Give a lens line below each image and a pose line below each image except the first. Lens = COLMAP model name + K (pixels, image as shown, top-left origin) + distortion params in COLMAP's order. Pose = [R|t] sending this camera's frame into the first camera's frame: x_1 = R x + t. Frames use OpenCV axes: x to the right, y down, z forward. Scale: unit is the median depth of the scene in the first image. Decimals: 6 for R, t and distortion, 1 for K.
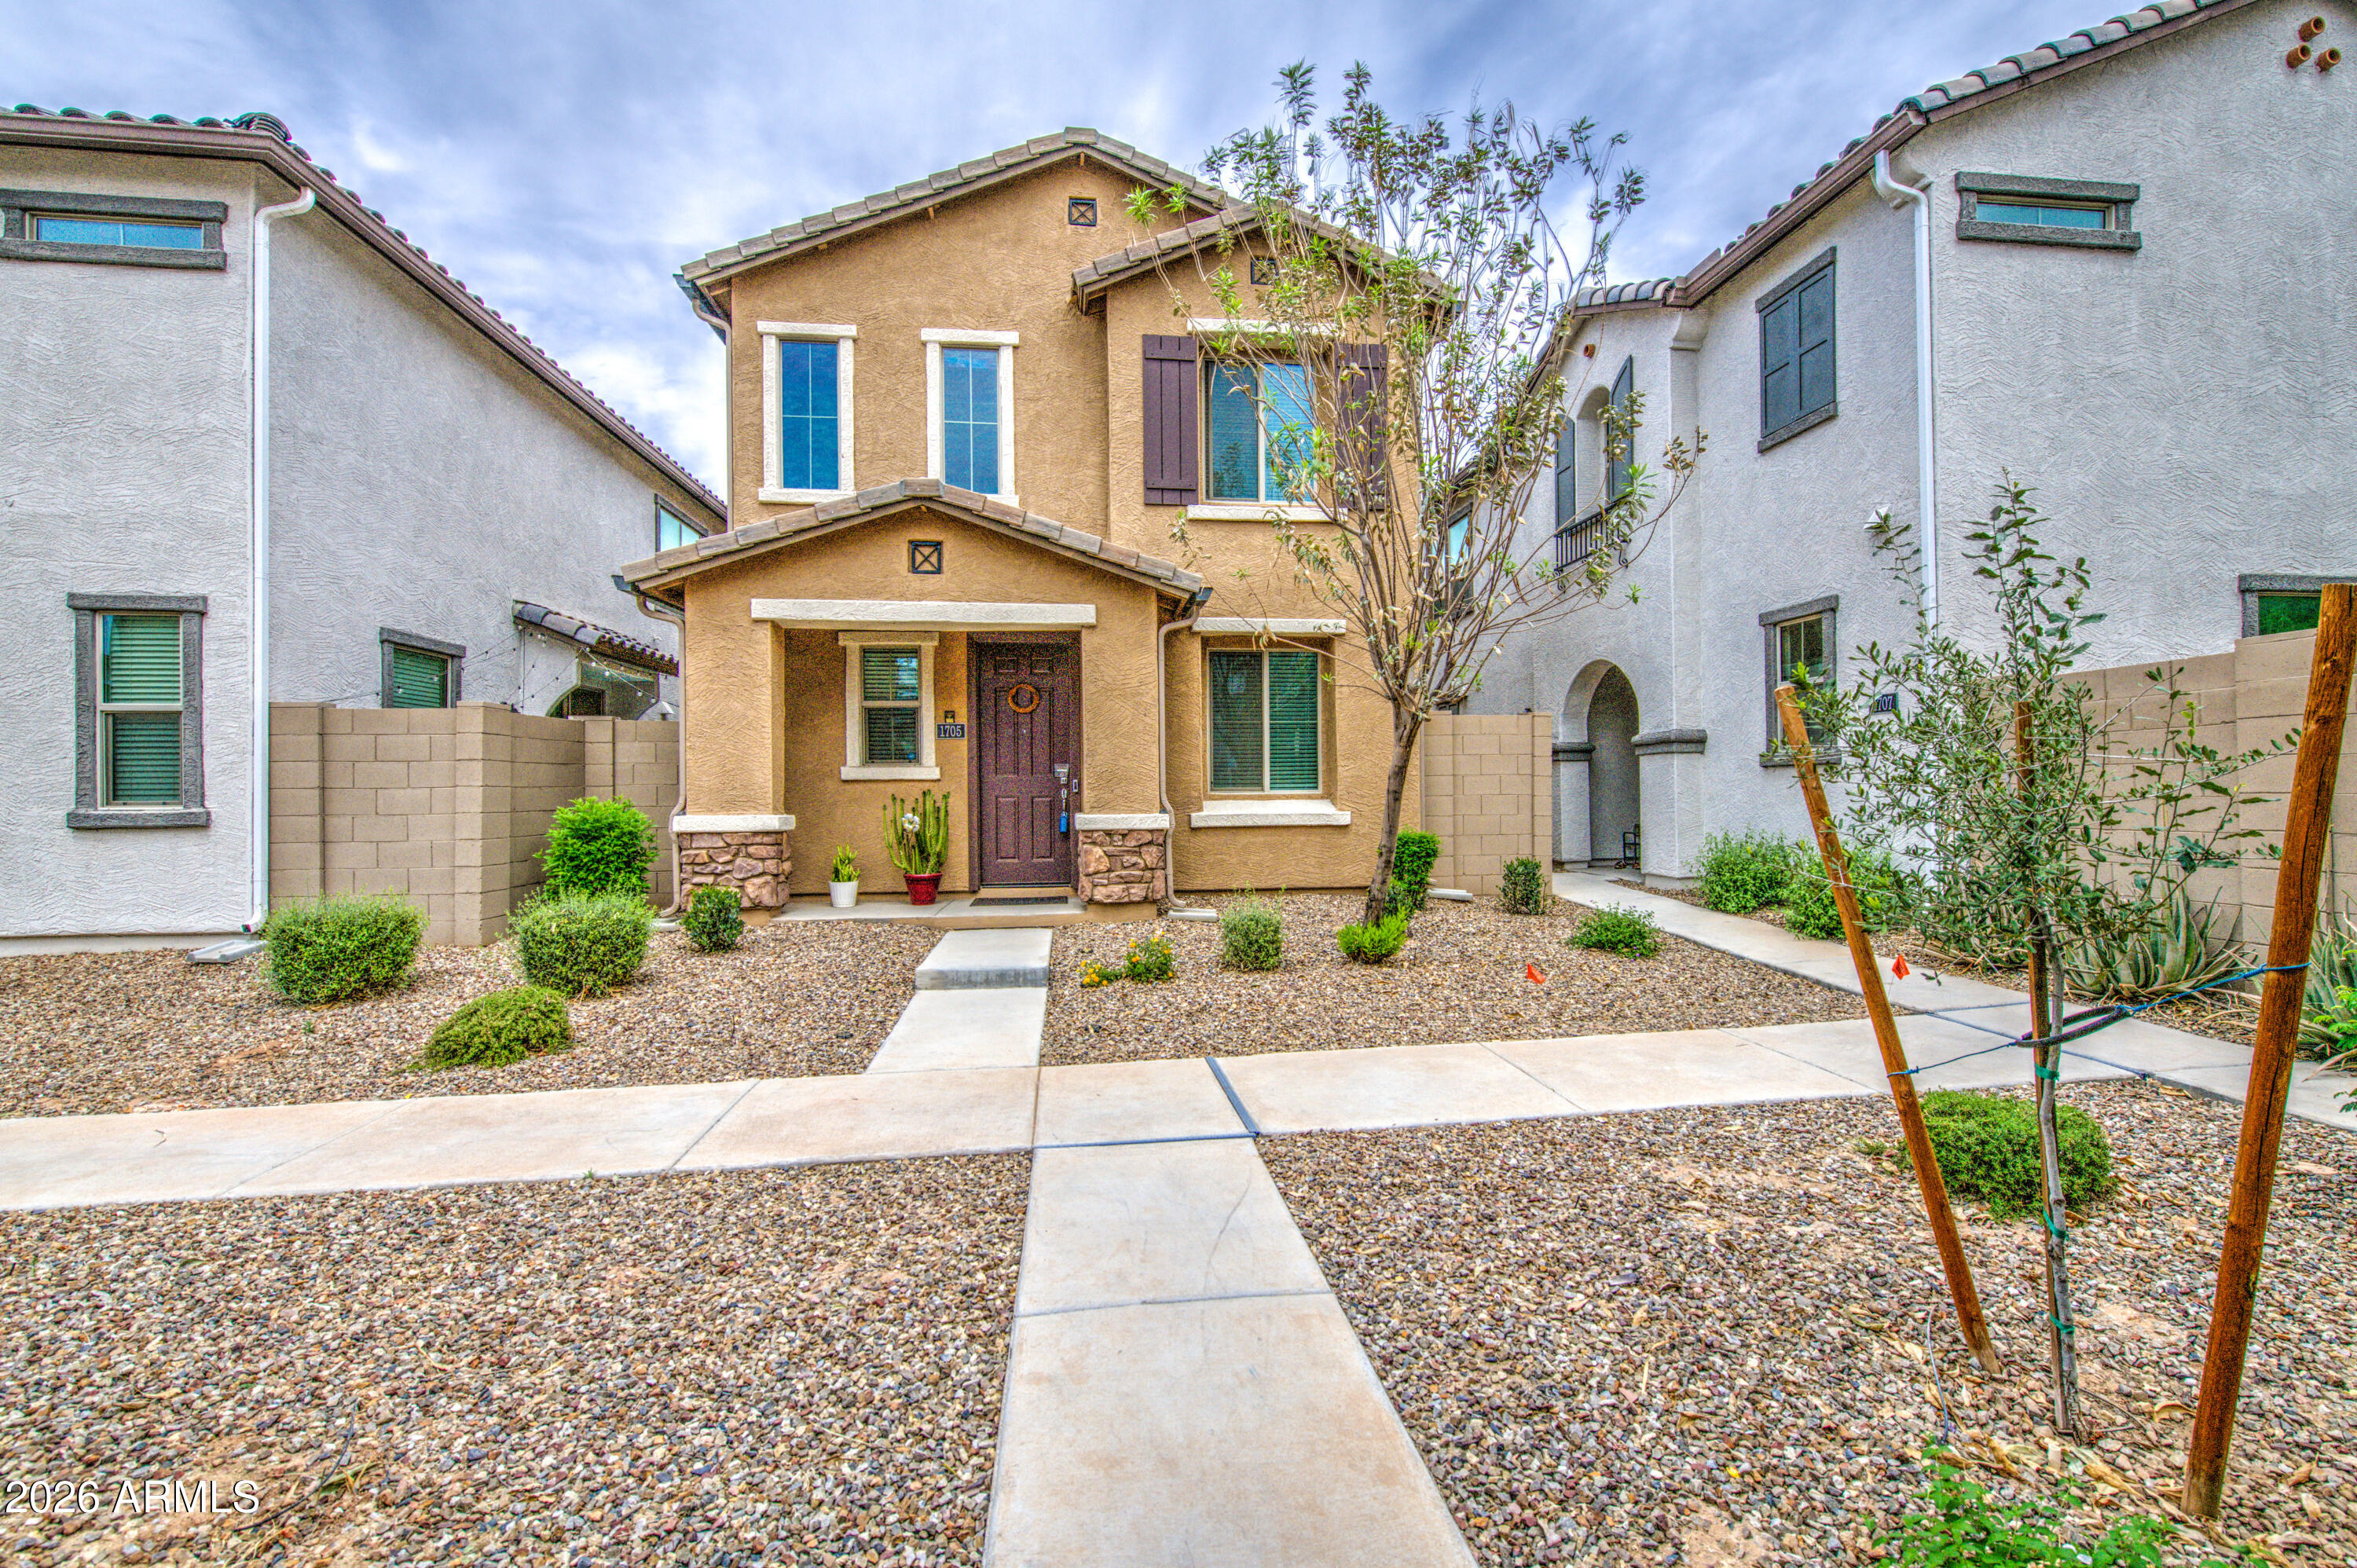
lens RADIAL K [[996.0, 0, 1178.5], [0, 996.0, 784.0], [0, 0, 1]] dist [0.010396, -0.000247]
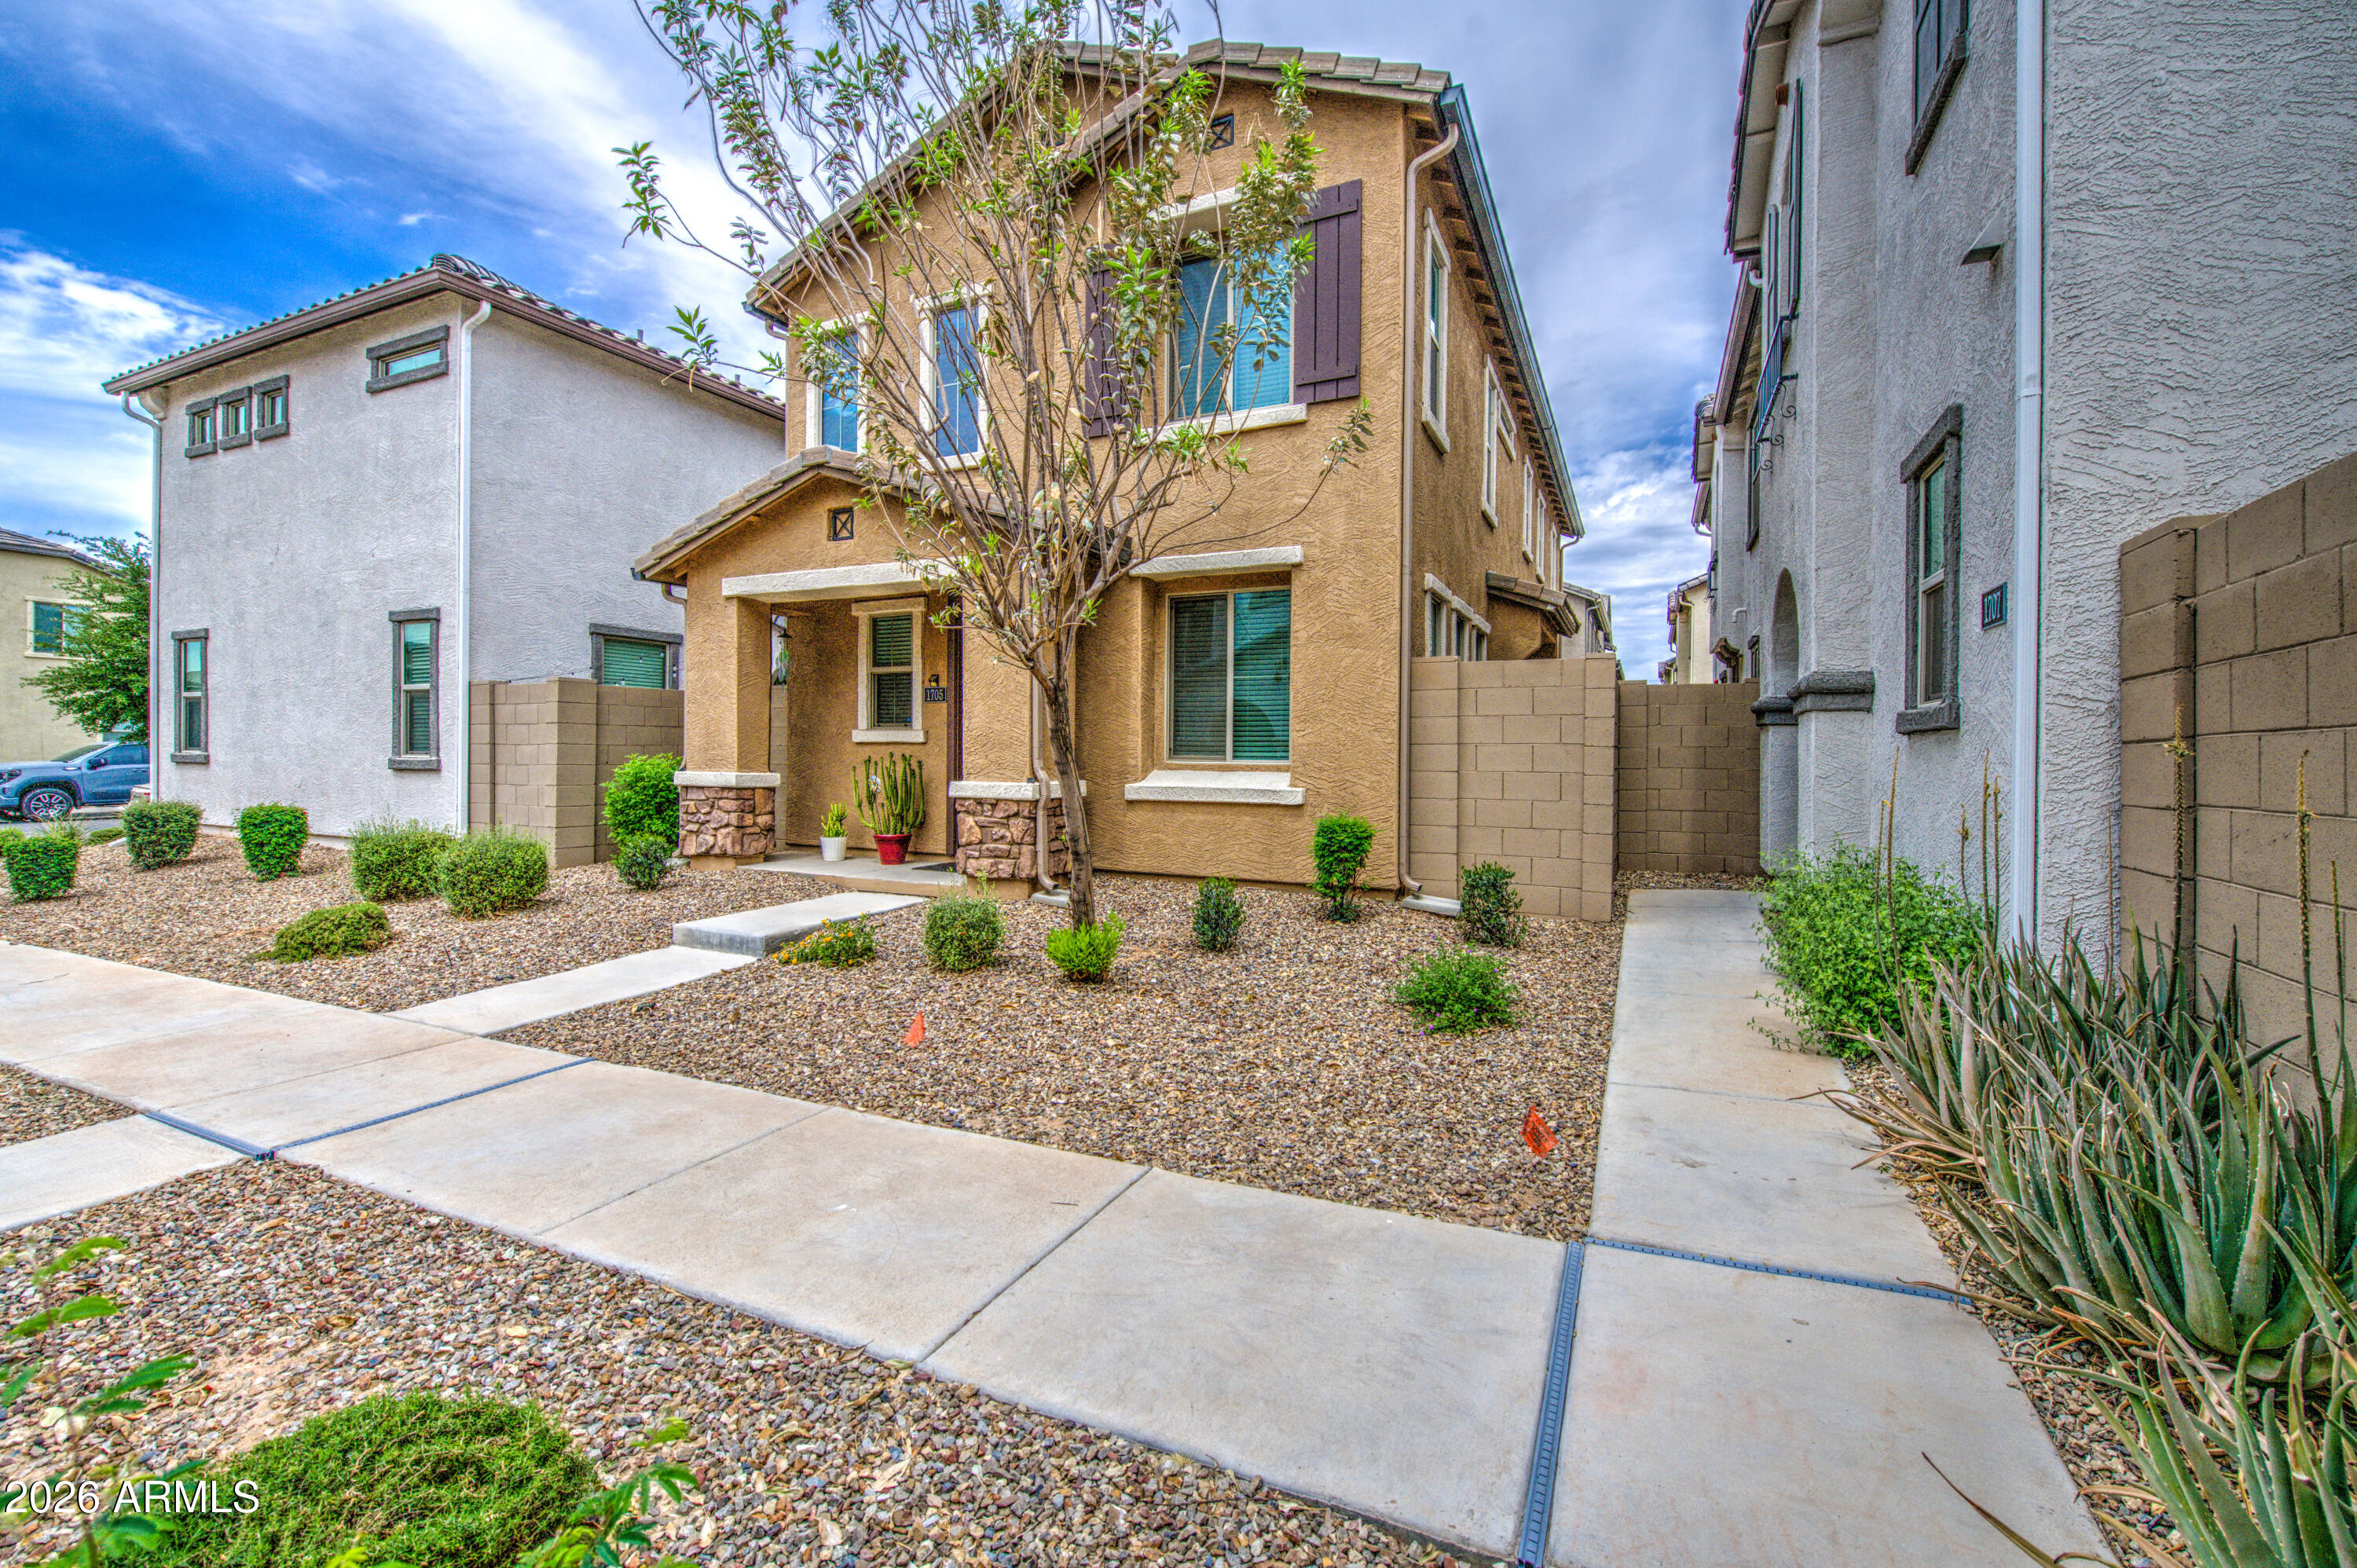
lens RADIAL K [[952.8, 0, 1231.3], [0, 952.8, 773.9], [0, 0, 1]] dist [0.006663, -0.003346]
pose [[0.853450, 0.025837, -0.520534, 0.589127], [-0.014124, 0.999550, 0.026456, -0.003356], [0.520984, -0.015227, 0.853431, 0.365215]]
